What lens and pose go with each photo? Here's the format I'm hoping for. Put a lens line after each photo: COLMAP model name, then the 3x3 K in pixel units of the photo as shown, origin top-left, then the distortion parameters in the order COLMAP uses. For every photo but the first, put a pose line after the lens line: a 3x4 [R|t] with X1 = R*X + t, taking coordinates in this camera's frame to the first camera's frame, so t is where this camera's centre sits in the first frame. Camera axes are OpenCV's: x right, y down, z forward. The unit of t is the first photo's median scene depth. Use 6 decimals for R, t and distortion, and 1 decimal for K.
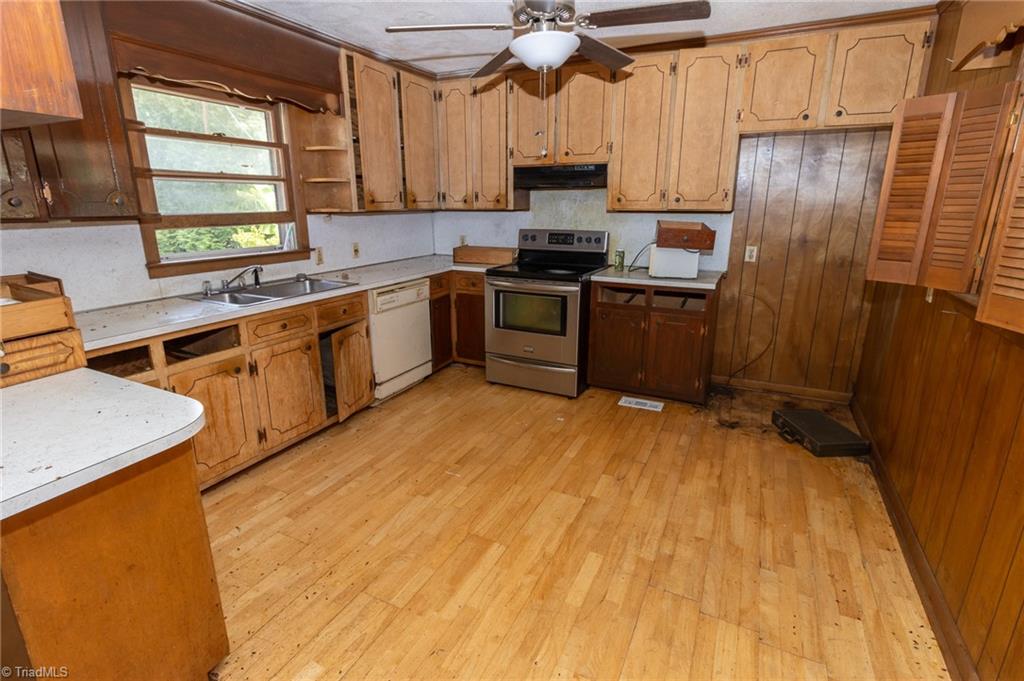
lens RADIAL K [[488.3, 0, 507.9], [0, 488.3, 335.0], [0, 0, 1]] dist [-0.000570, 0.000424]
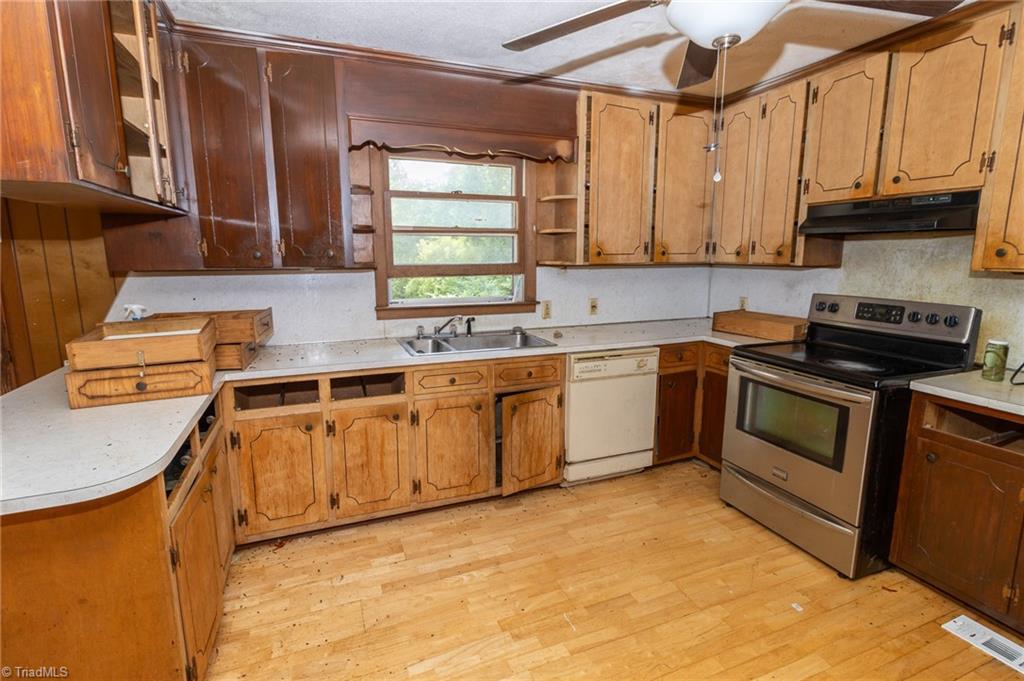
lens RADIAL K [[488.3, 0, 507.9], [0, 488.3, 335.0], [0, 0, 1]] dist [-0.000570, 0.000424]
pose [[0.751033, 0.113192, -0.650490, 0.187346], [-0.175829, 0.983907, -0.031796, -0.074882], [0.636423, 0.138255, 0.758849, 0.256618]]
